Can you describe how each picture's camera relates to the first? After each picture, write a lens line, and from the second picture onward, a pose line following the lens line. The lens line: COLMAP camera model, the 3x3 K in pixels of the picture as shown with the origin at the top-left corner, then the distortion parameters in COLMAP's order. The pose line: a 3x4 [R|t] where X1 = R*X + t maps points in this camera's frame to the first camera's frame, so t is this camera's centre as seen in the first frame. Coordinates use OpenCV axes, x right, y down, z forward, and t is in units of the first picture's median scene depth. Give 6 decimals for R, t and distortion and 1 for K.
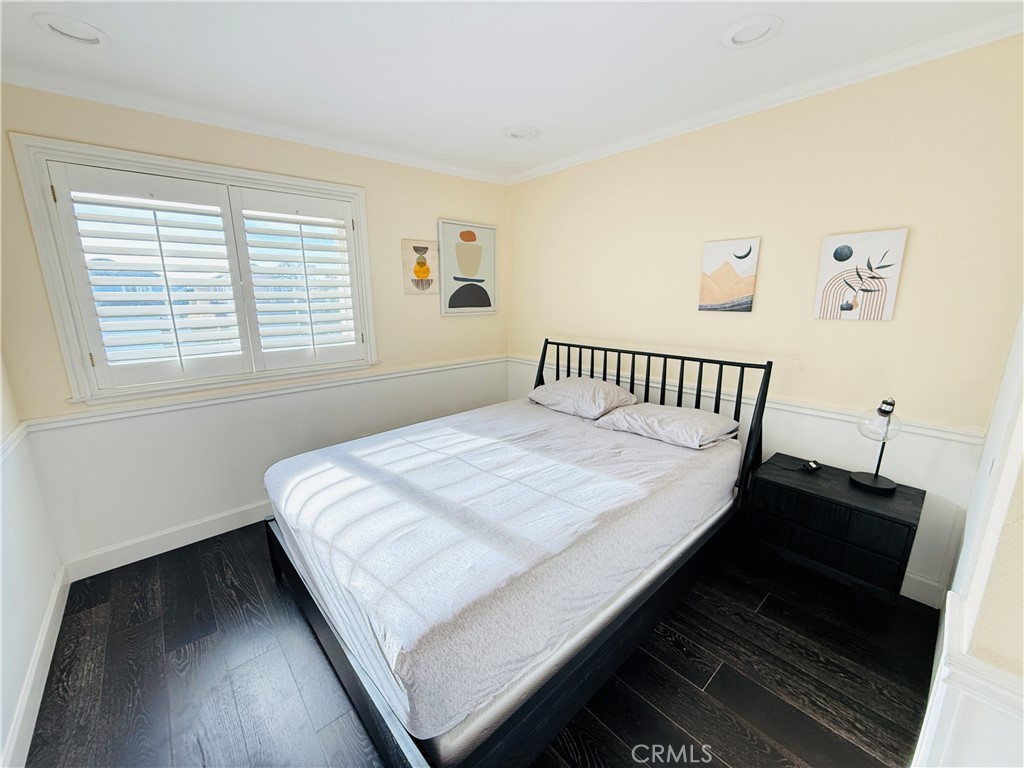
lens RADIAL K [[408.6, 0, 510.4], [0, 408.6, 381.3], [0, 0, 1]] dist [-0.002169, 0.000806]
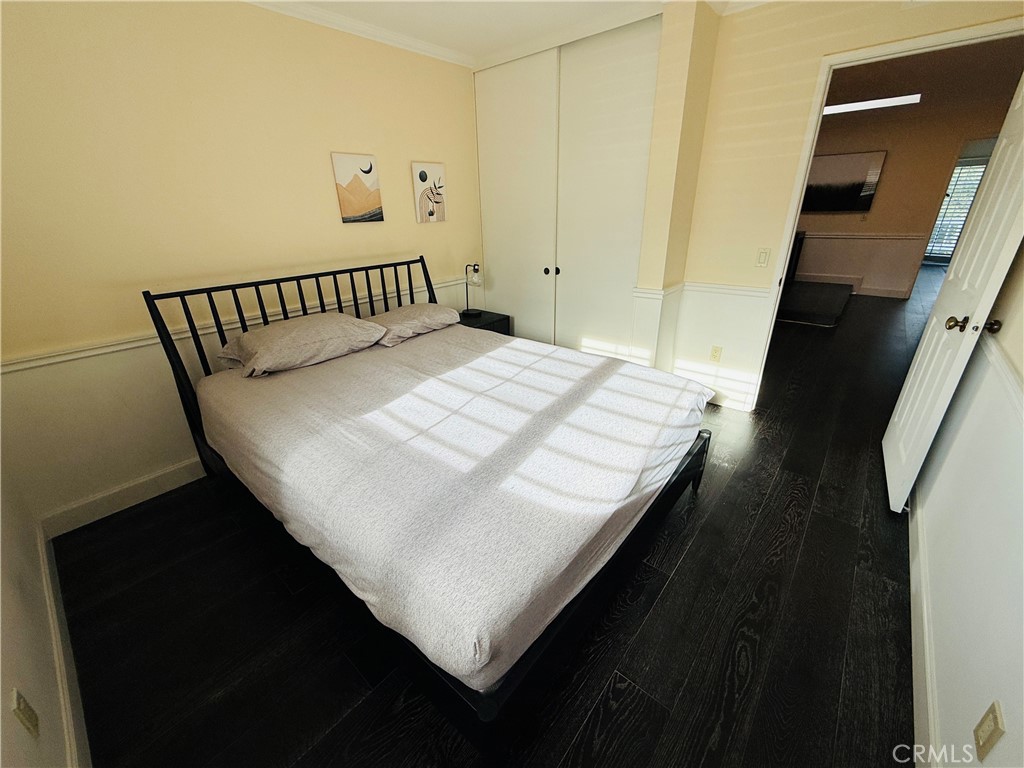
lens RADIAL K [[408.6, 0, 508.8], [0, 408.6, 384.5], [0, 0, 1]] dist [-0.002169, 0.000806]
pose [[-0.125787, -0.382731, 0.915257, -0.809627], [0.239593, 0.883554, 0.402402, -0.146018], [-0.962690, 0.269906, -0.019440, 0.829456]]
